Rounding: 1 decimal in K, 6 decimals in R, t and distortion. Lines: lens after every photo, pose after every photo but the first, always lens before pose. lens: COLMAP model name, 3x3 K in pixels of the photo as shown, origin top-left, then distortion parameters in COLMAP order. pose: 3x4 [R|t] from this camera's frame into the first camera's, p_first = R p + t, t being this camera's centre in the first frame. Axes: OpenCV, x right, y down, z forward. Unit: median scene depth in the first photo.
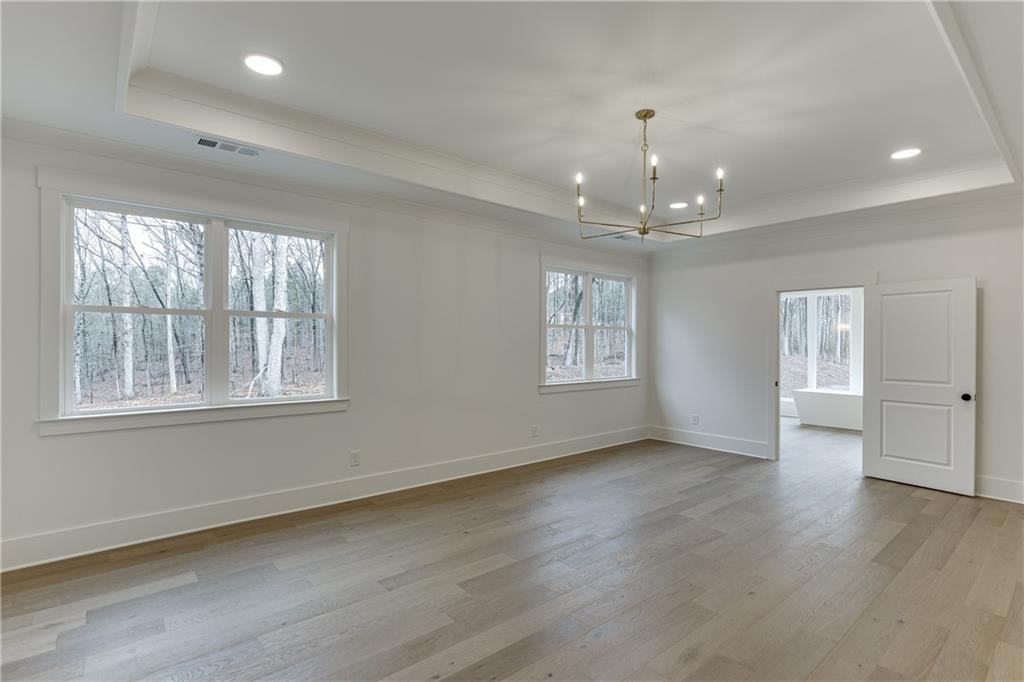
lens RADIAL K [[520.6, 0, 512.0], [0, 520.6, 341.0], [0, 0, 1]] dist [-0.000310, -0.000146]
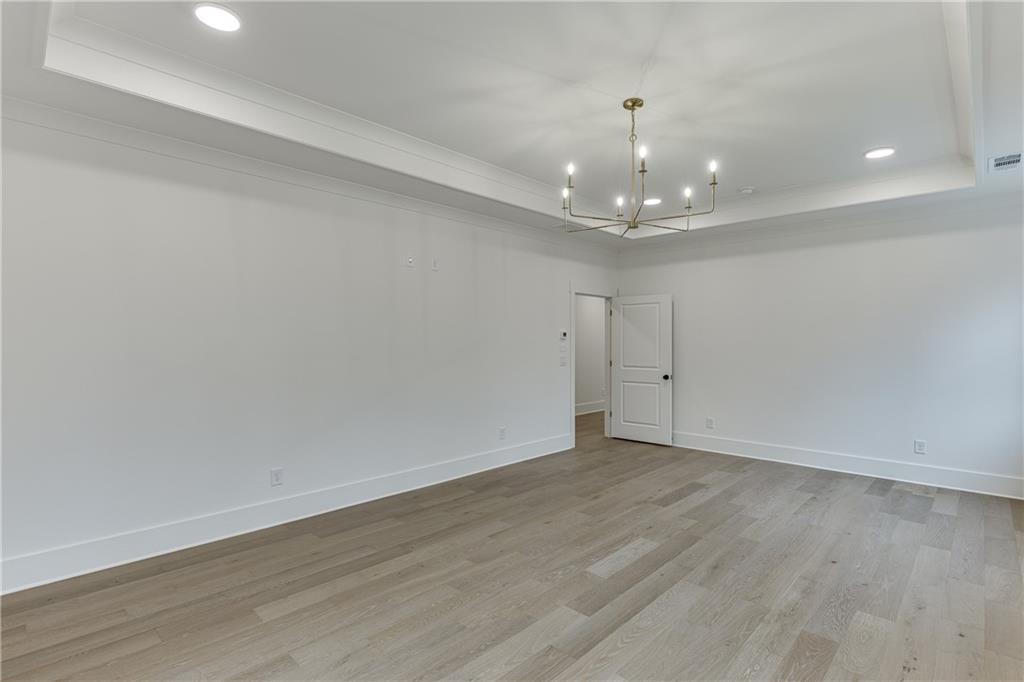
lens RADIAL K [[509.8, 0, 512.0], [0, 509.8, 341.0], [0, 0, 1]] dist [0.002299, 0.000372]
pose [[0.994200, -0.006615, 0.107346, -0.070284], [0.006406, 0.999977, 0.002290, -0.000720], [-0.107359, -0.001589, 0.994219, 0.087960]]
